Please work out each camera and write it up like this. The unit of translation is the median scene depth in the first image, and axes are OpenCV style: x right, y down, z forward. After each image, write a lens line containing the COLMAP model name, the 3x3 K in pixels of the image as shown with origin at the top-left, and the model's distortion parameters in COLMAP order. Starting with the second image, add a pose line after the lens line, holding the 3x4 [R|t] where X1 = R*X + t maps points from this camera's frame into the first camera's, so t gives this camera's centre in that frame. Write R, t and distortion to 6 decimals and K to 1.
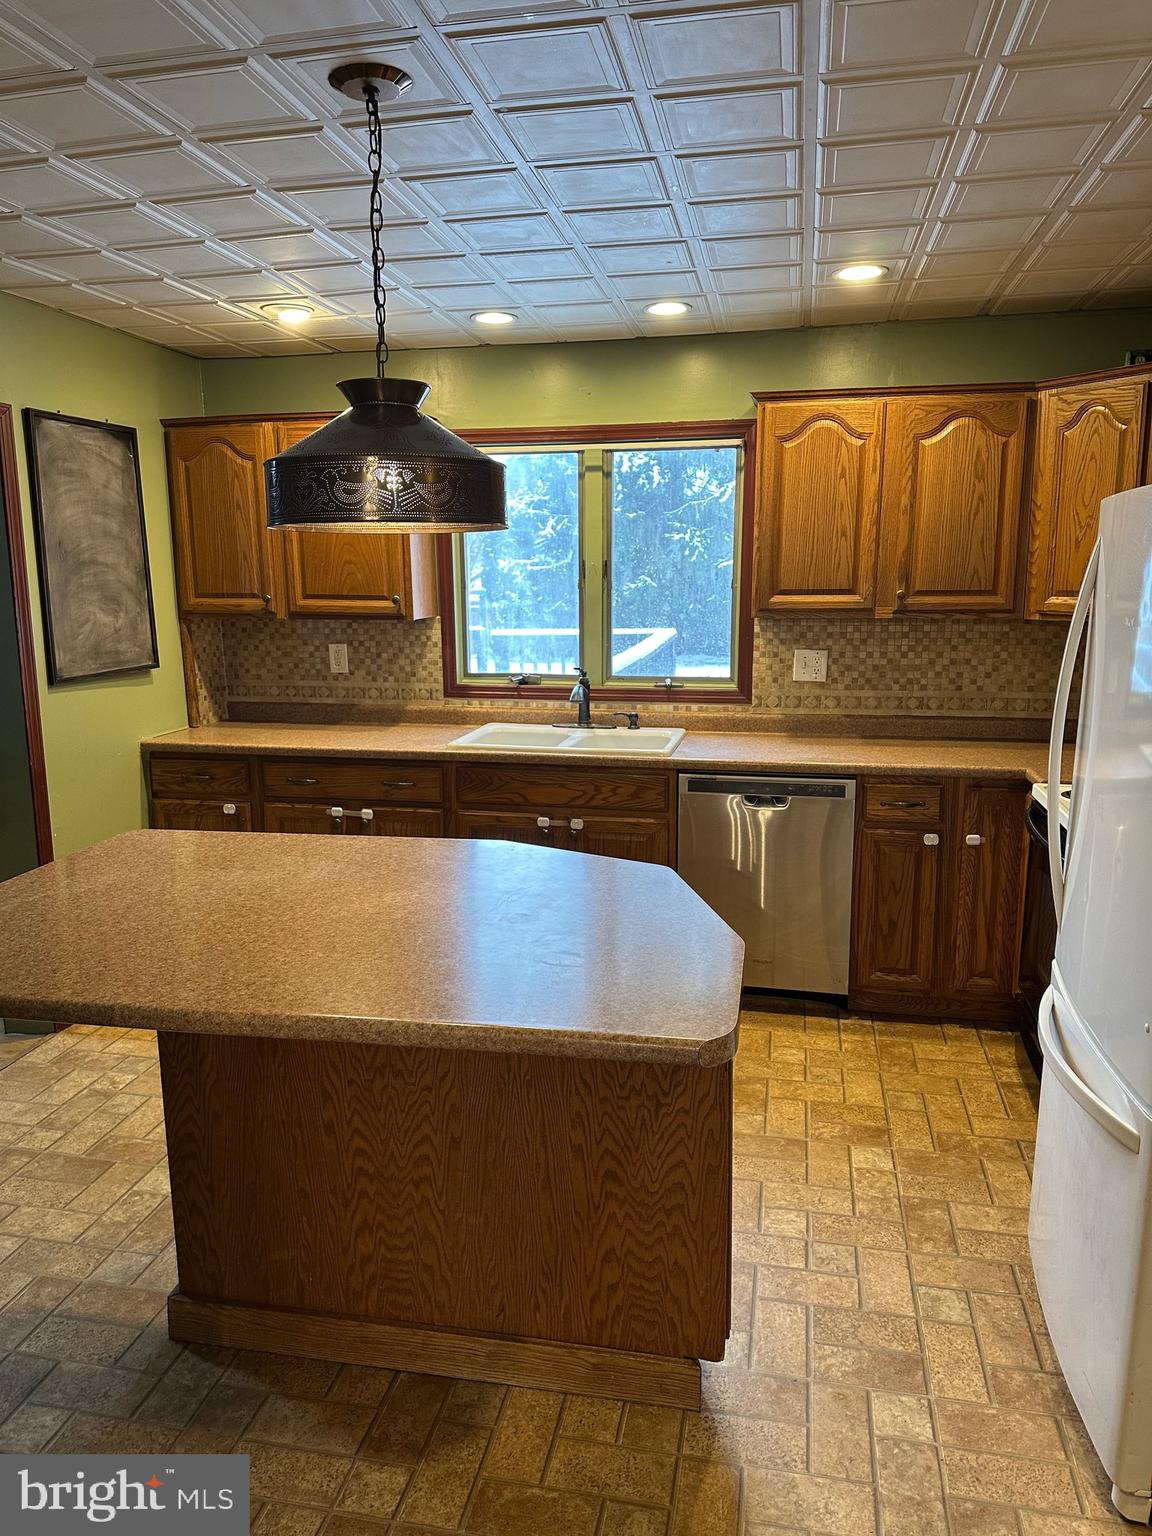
lens RADIAL K [[1054.7, 0, 566.3], [0, 1054.7, 763.6], [0, 0, 1]] dist [0.149504, -0.206152]
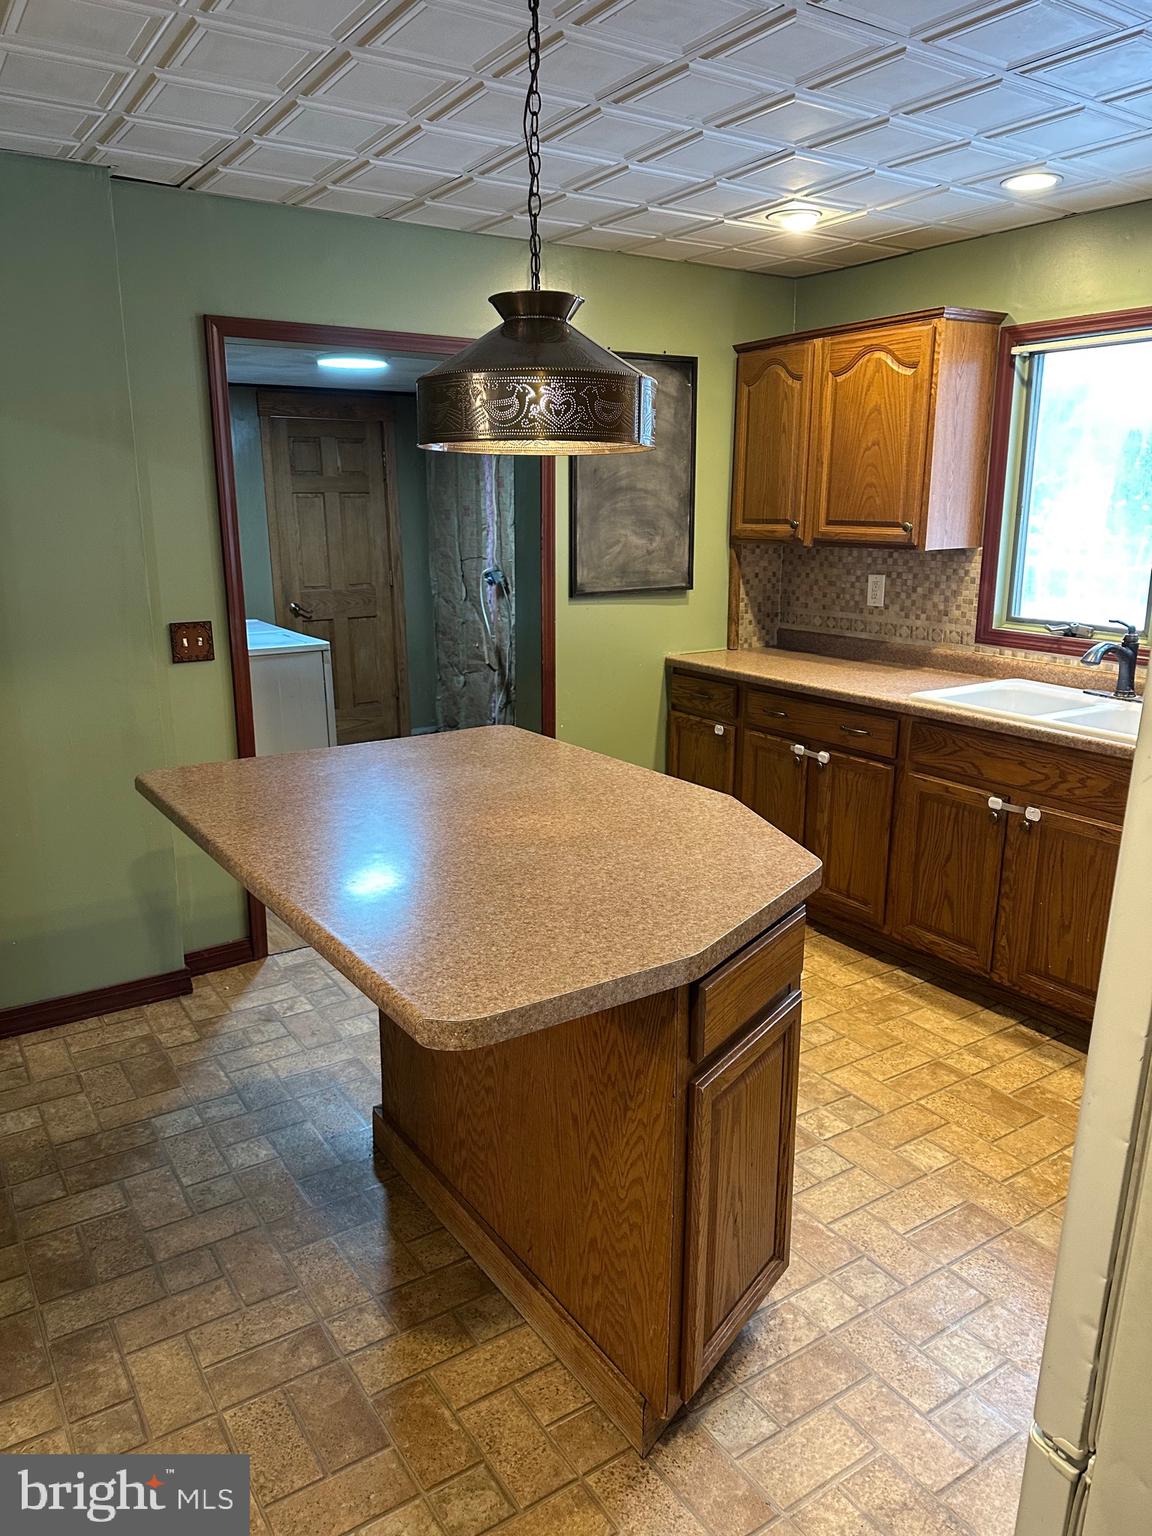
lens RADIAL K [[1054.7, 0, 566.3], [0, 1054.7, 763.6], [0, 0, 1]] dist [0.149504, -0.206152]
pose [[0.707829, 0.179006, -0.683326, 0.294881], [-0.134698, 0.983812, 0.118194, -0.027676], [0.693422, 0.008382, 0.720483, 0.159648]]
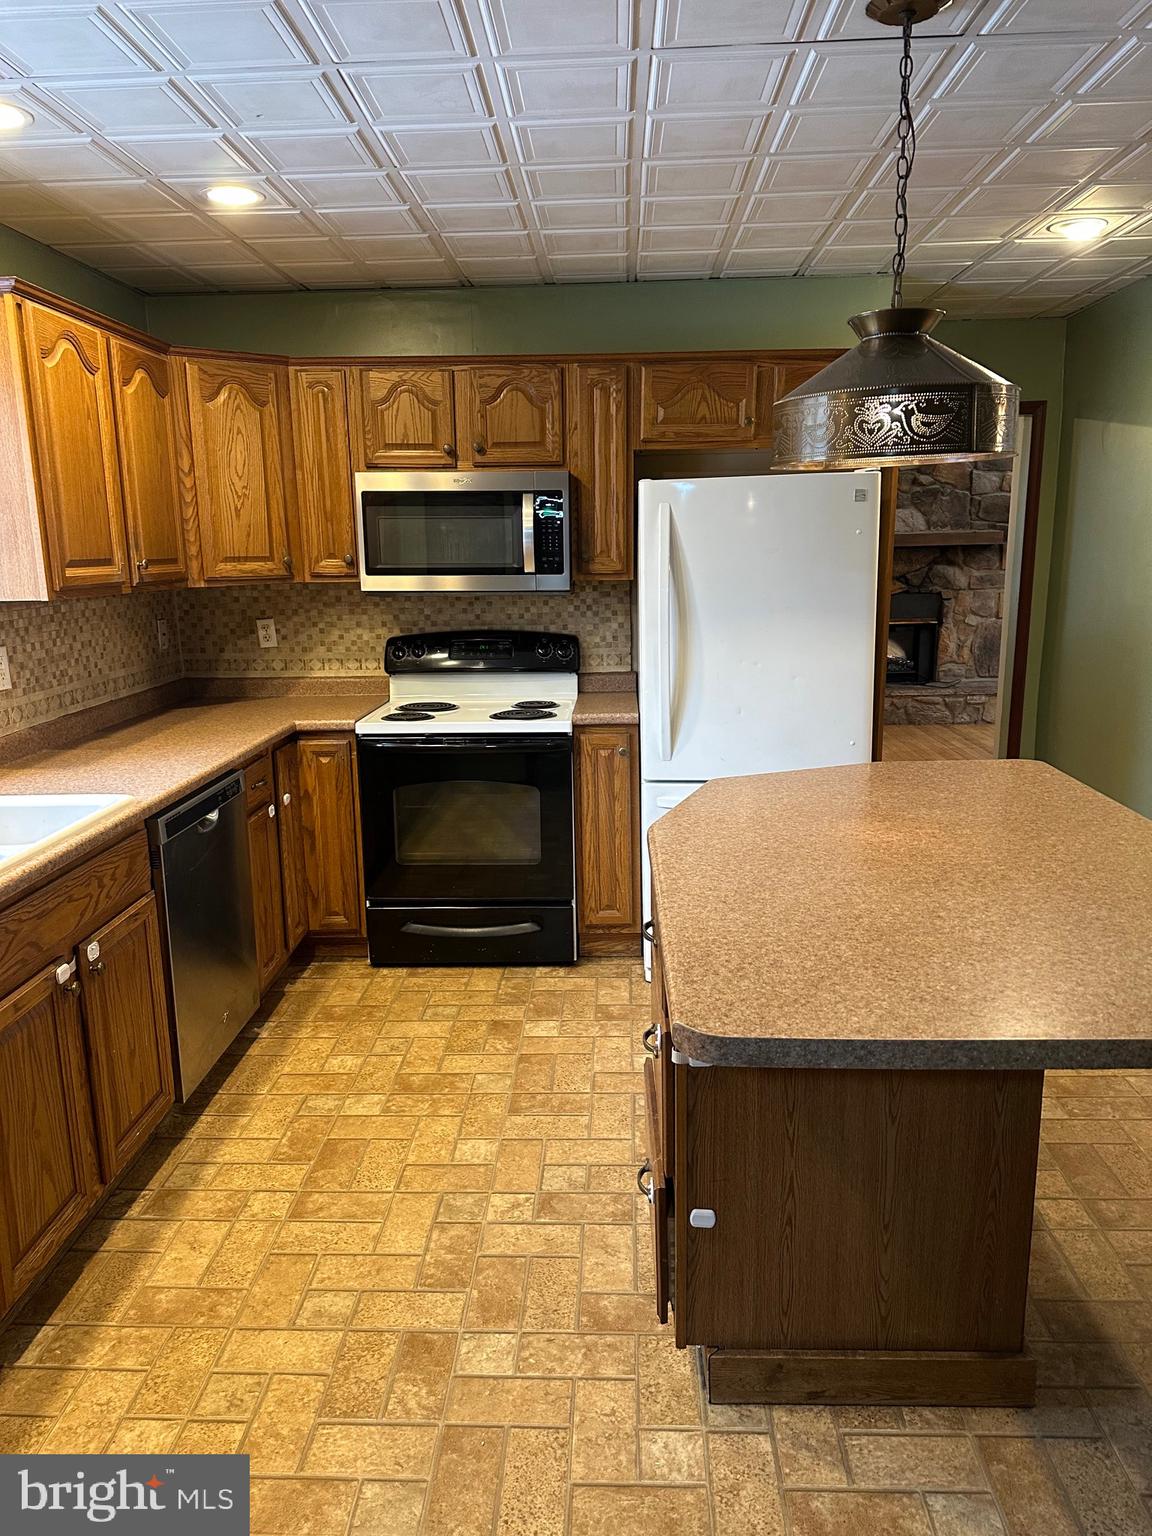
lens RADIAL K [[1074.5, 0, 576.0], [0, 1074.5, 768.0], [0, 0, 1]] dist [0.035156, -0.037467]
pose [[-0.163842, -0.197885, 0.966435, -0.577306], [0.204547, 0.951568, 0.229519, -0.120348], [-0.965047, 0.235286, -0.115430, 0.743858]]
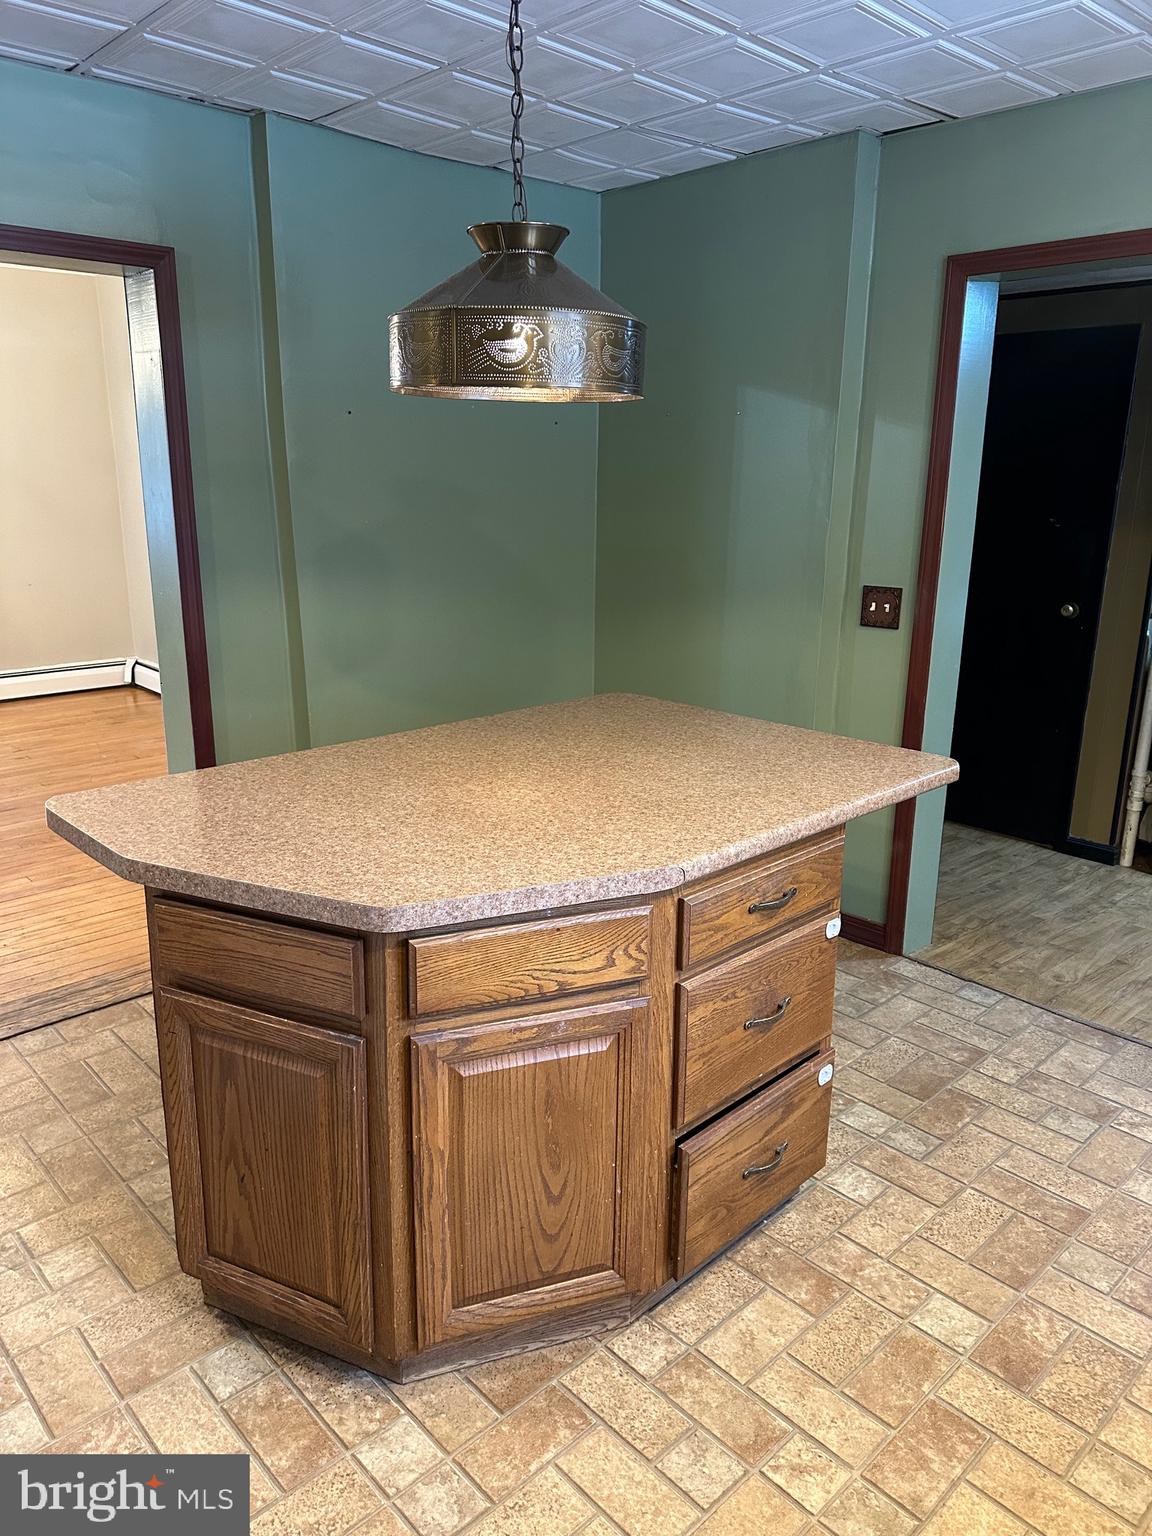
lens RADIAL K [[1072.3, 0, 569.5], [0, 1072.3, 780.6], [0, 0, 1]] dist [0.024465, -0.035100]
pose [[-0.574263, 0.231932, -0.785130, 0.303433], [-0.152080, 0.912116, 0.380679, -0.136260], [0.804421, 0.338013, -0.488522, 0.807699]]
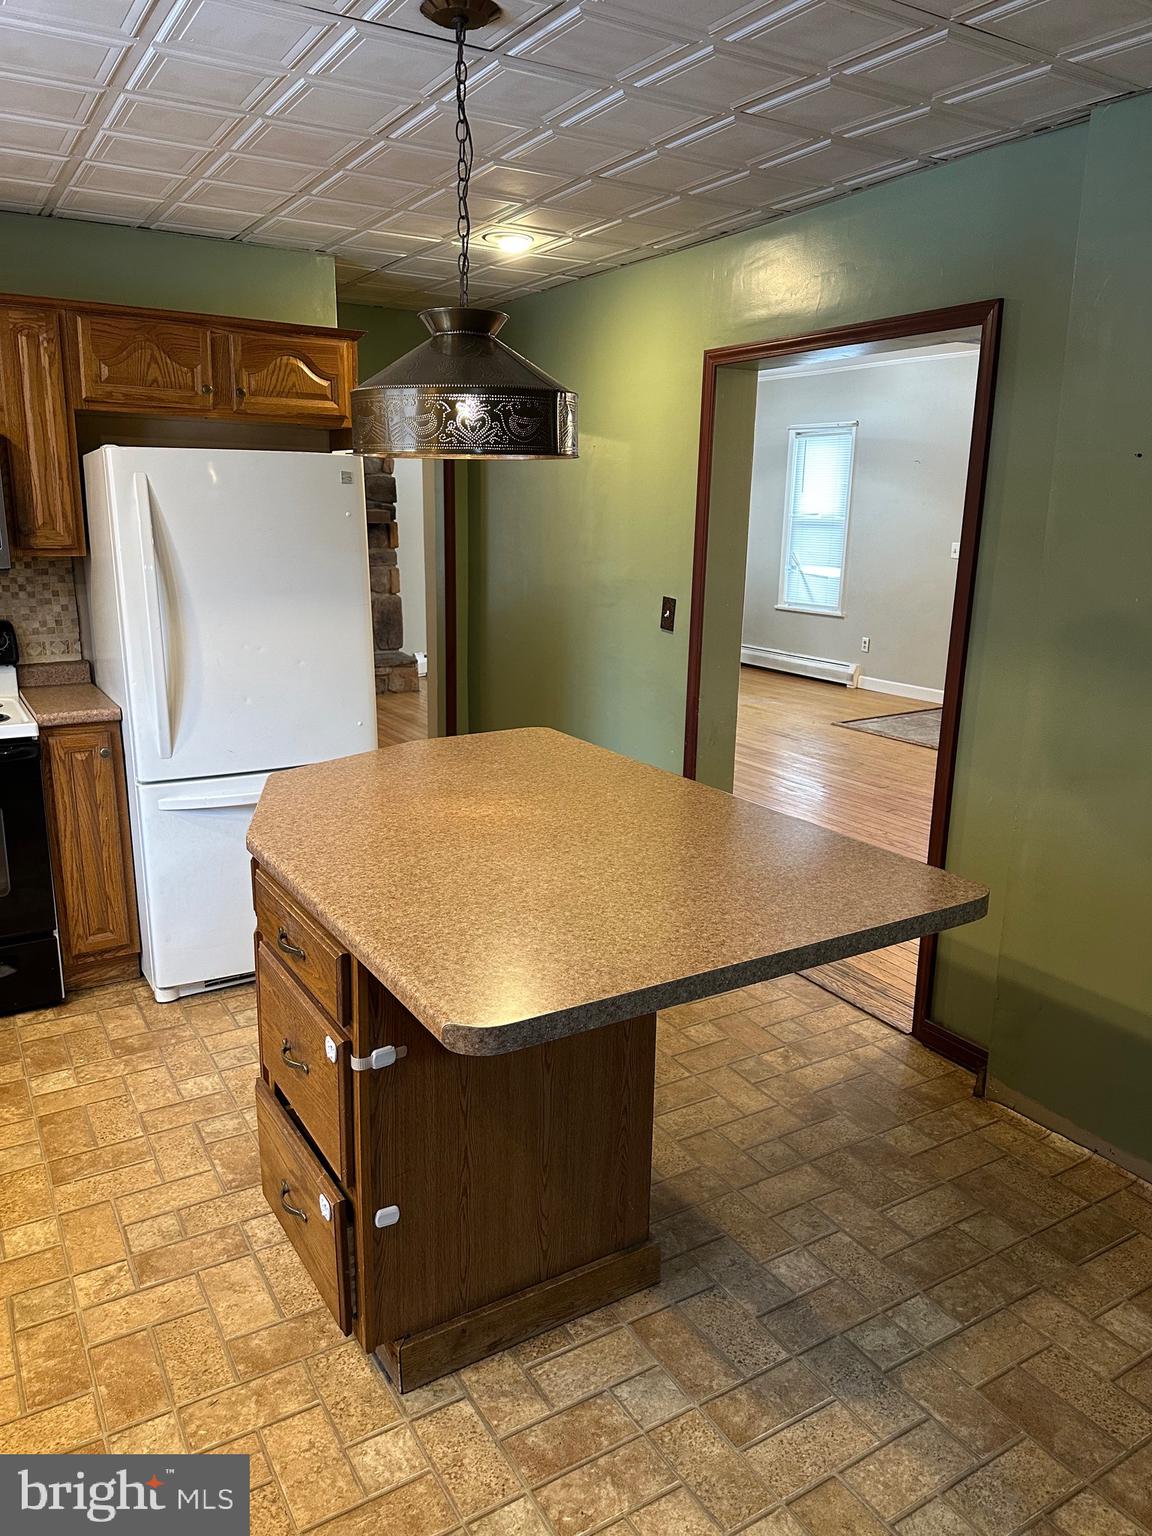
lens RADIAL K [[1080.8, 0, 562.6], [0, 1080.8, 770.2], [0, 0, 1]] dist [0.051091, -0.051696]
pose [[-0.675355, -0.177332, 0.715856, -0.525727], [0.131023, 0.926370, 0.353090, -0.149397], [-0.725761, 0.332254, -0.602394, 0.846672]]
